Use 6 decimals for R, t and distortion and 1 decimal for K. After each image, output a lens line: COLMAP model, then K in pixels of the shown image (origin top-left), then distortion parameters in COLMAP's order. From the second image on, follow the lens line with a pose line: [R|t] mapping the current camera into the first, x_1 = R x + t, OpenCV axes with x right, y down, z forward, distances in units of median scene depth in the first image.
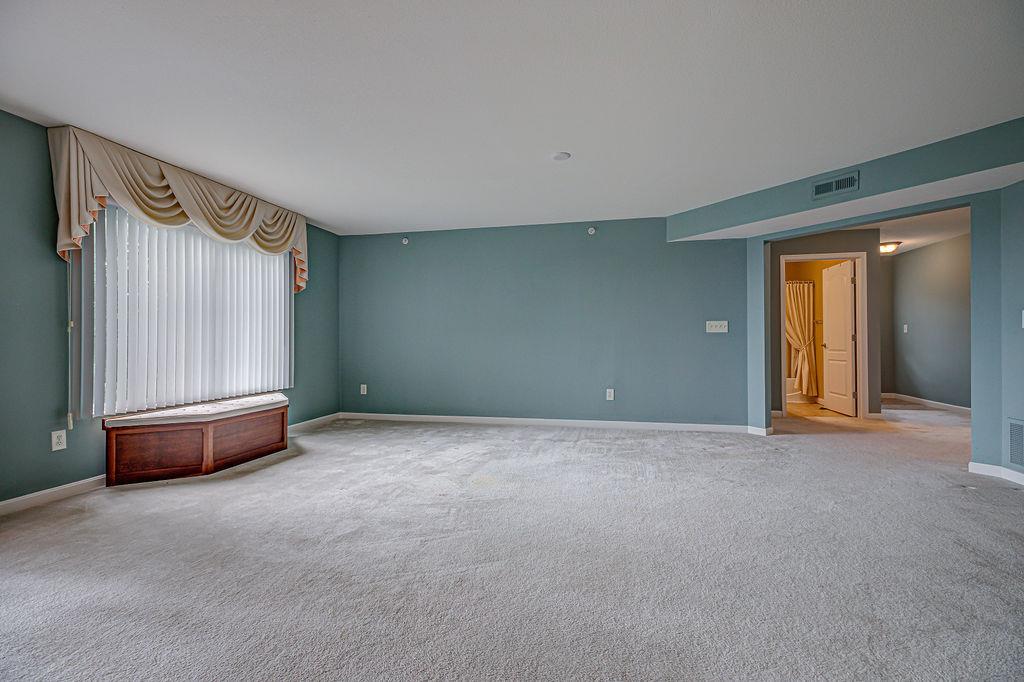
lens RADIAL K [[468.0, 0, 515.2], [0, 468.0, 343.0], [0, 0, 1]] dist [-0.002318, -0.000182]
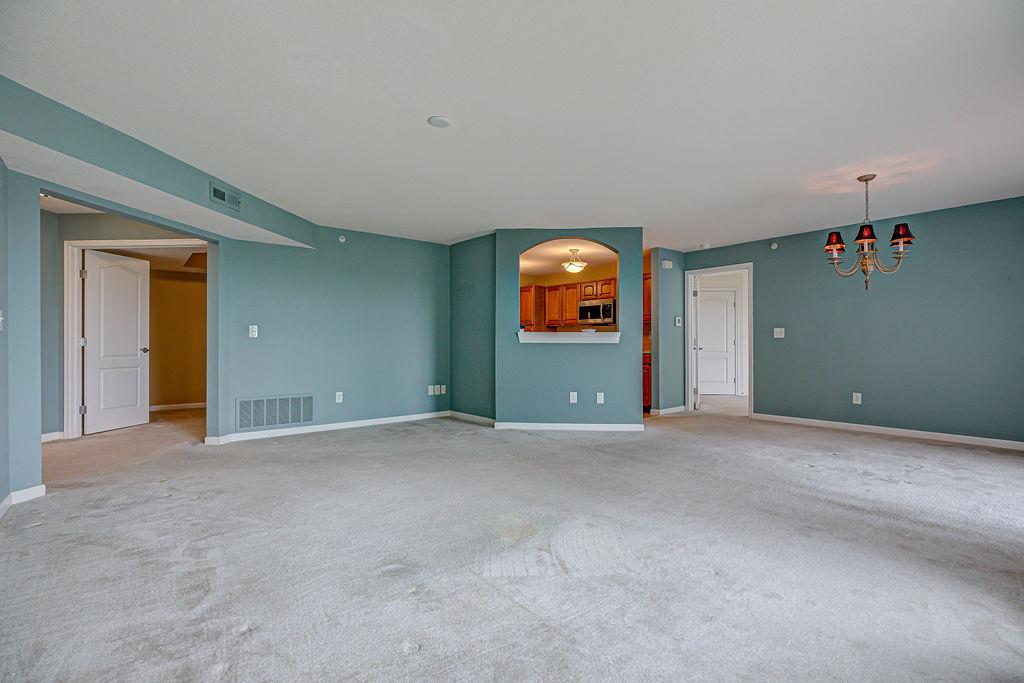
lens RADIAL K [[468.0, 0, 515.2], [0, 468.0, 343.5], [0, 0, 1]] dist [-0.002318, -0.000182]
pose [[-0.781152, 0.001734, 0.624338, -0.475657], [0.003904, 0.999990, 0.002108, -0.009831], [-0.624328, 0.004084, -0.781151, 1.423744]]
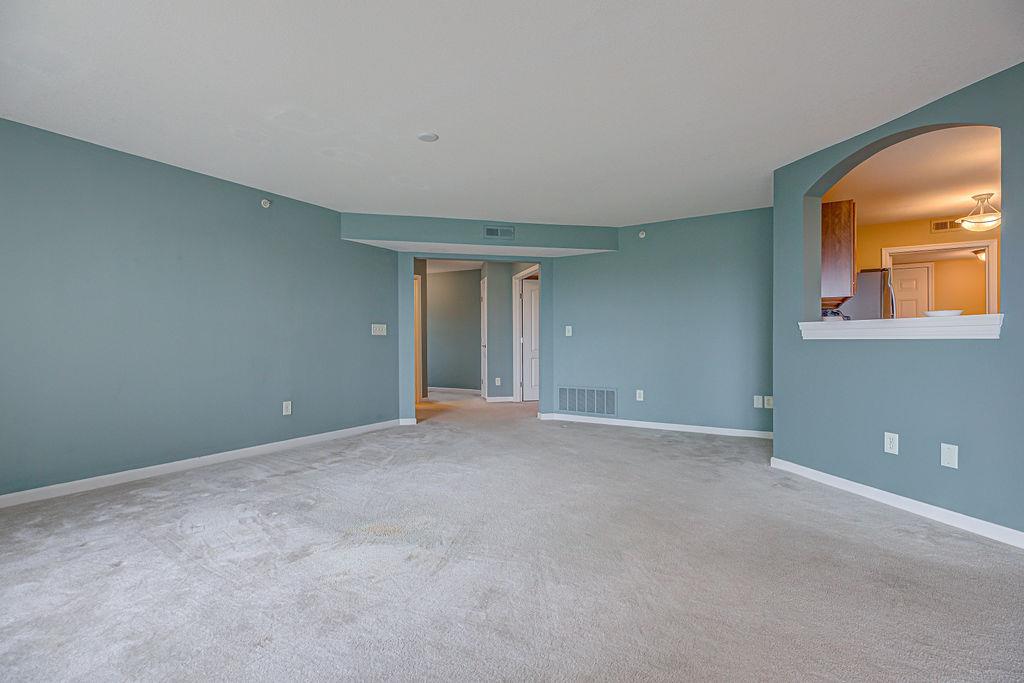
lens RADIAL K [[468.0, 0, 515.2], [0, 468.0, 343.5], [0, 0, 1]] dist [-0.002318, -0.000182]
pose [[0.334054, -0.002051, 0.942552, -0.628400], [0.004385, 0.999990, 0.000622, -0.003630], [-0.942544, 0.003925, 0.334060, 0.490244]]
